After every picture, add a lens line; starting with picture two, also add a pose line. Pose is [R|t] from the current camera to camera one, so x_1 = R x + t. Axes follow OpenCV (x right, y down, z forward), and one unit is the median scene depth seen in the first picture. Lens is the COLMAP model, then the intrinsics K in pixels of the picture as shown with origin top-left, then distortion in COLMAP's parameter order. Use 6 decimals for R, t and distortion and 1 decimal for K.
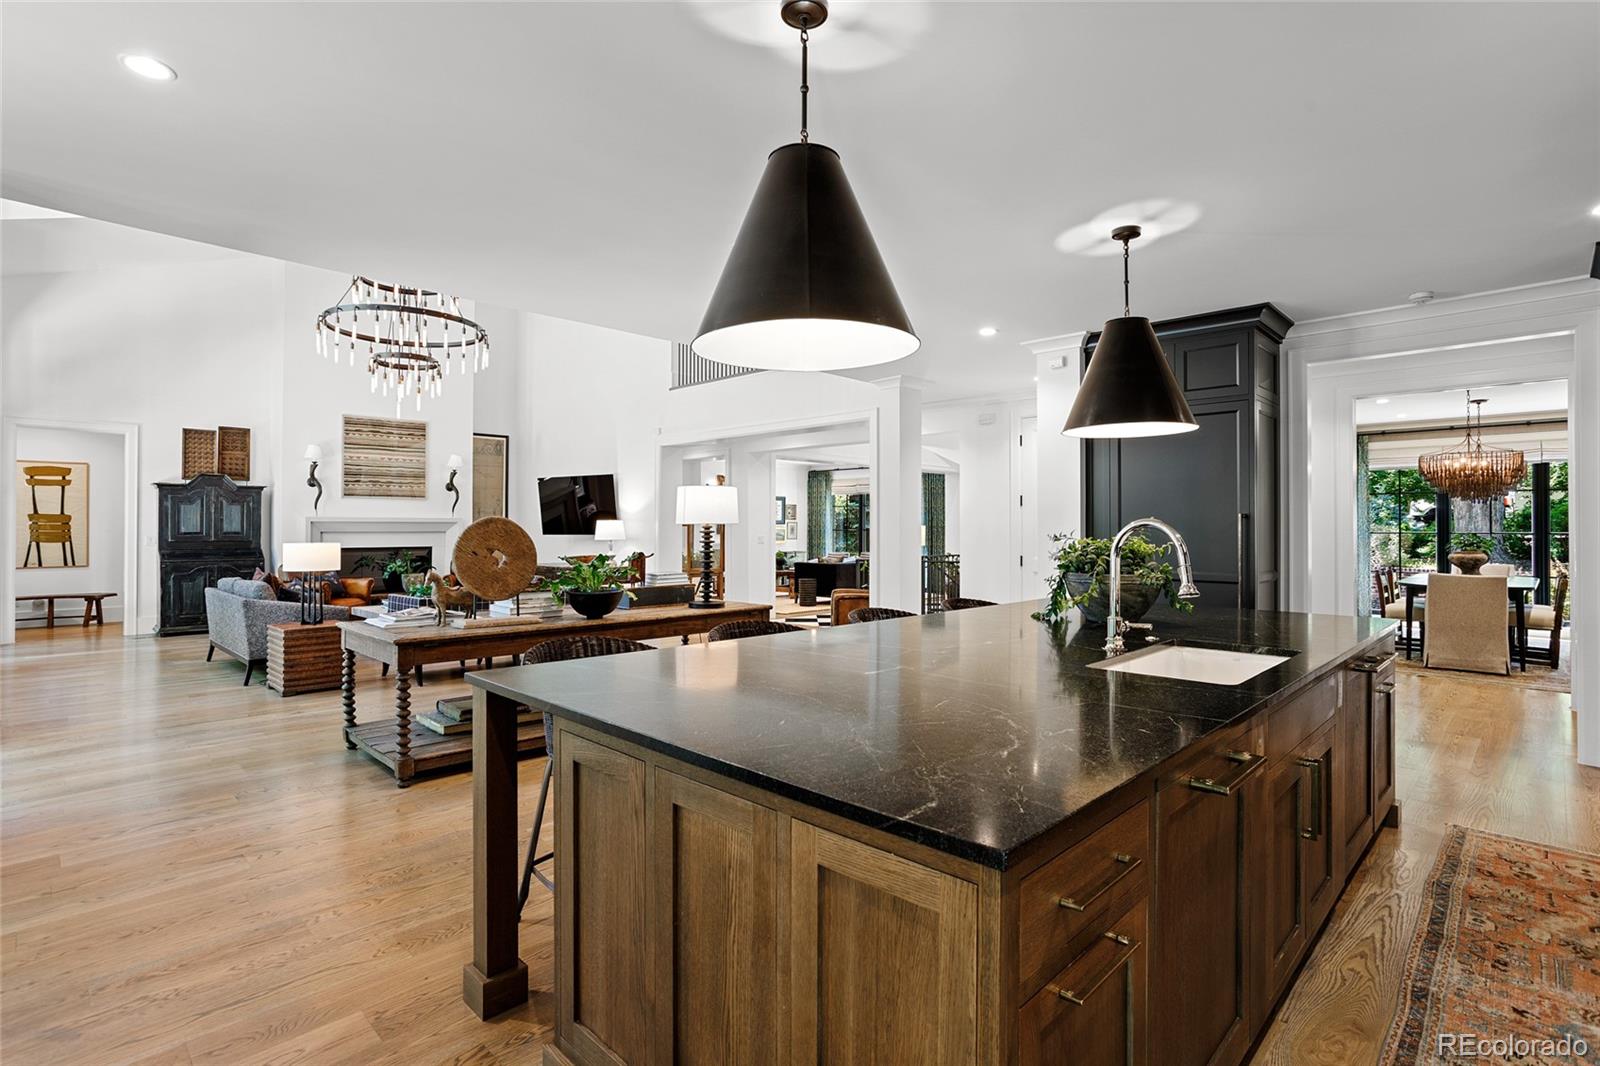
lens RADIAL K [[753.9, 0, 794.6], [0, 753.9, 532.4], [0, 0, 1]] dist [0.005851, 0.000690]
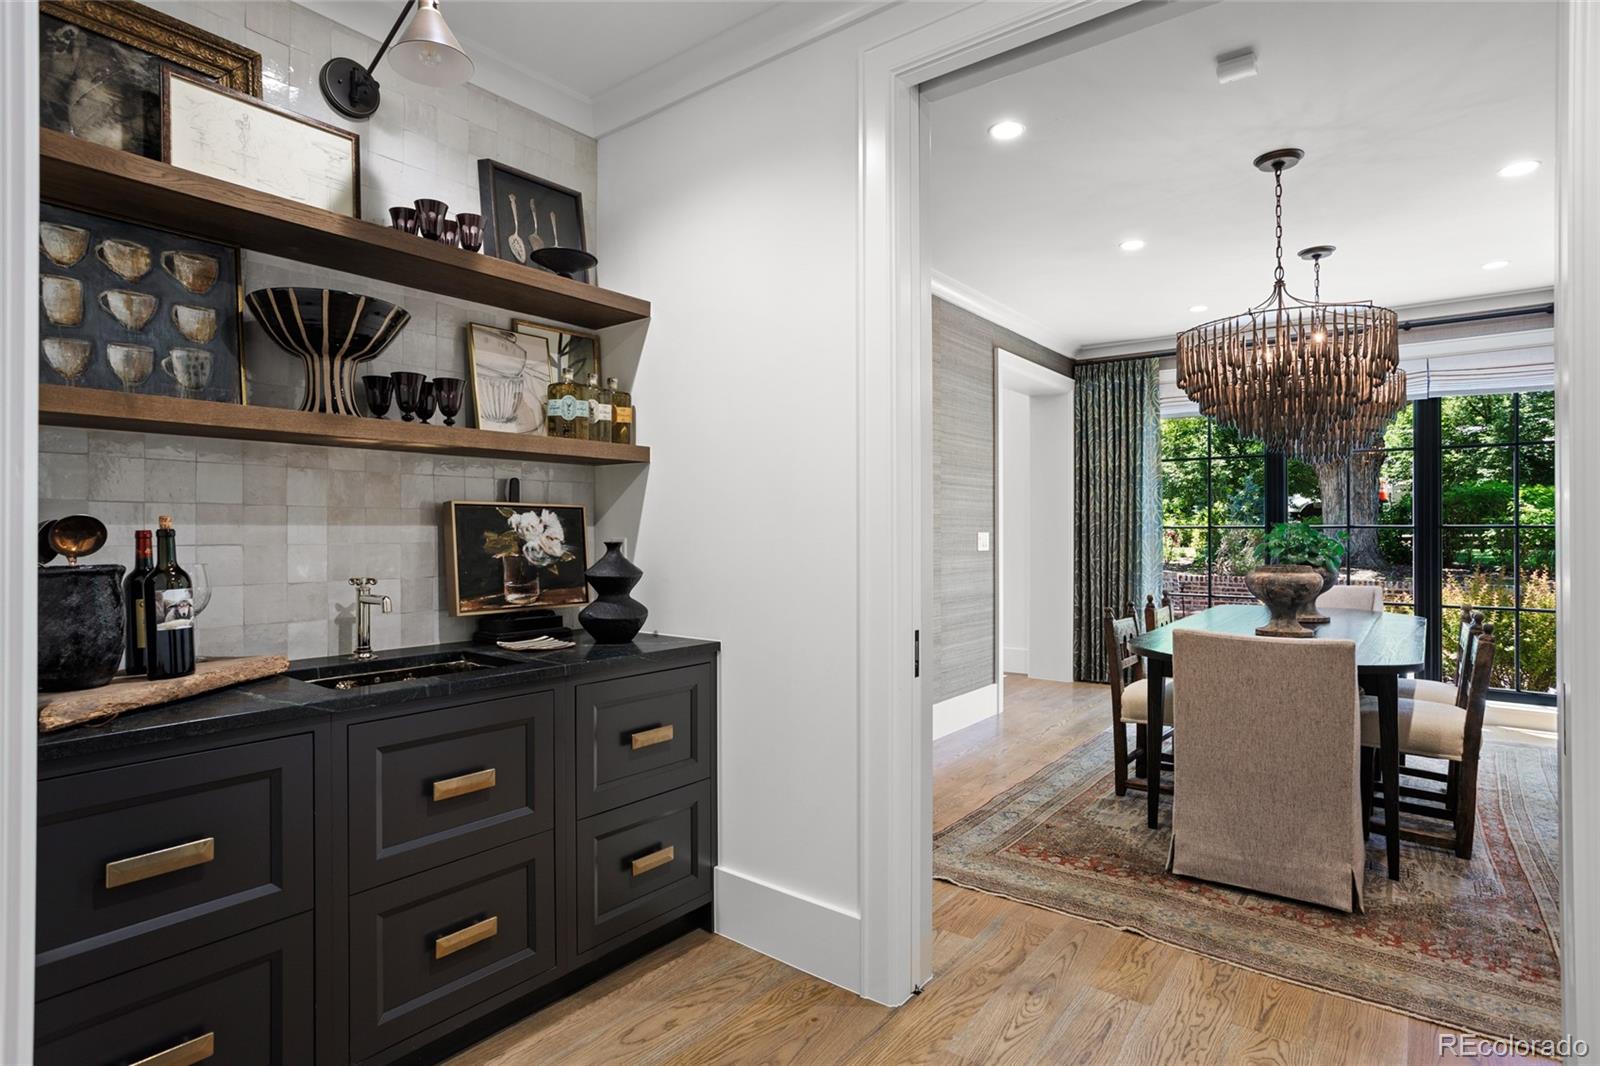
lens RADIAL K [[821.2, 0, 804.6], [0, 821.2, 535.1], [0, 0, 1]] dist [0.004455, 0.000875]
pose [[0.990546, -0.000298, 0.137180, 0.577805], [-0.000026, 0.999997, 0.002358, 0.006558], [-0.137180, -0.002339, 0.990543, 0.597613]]
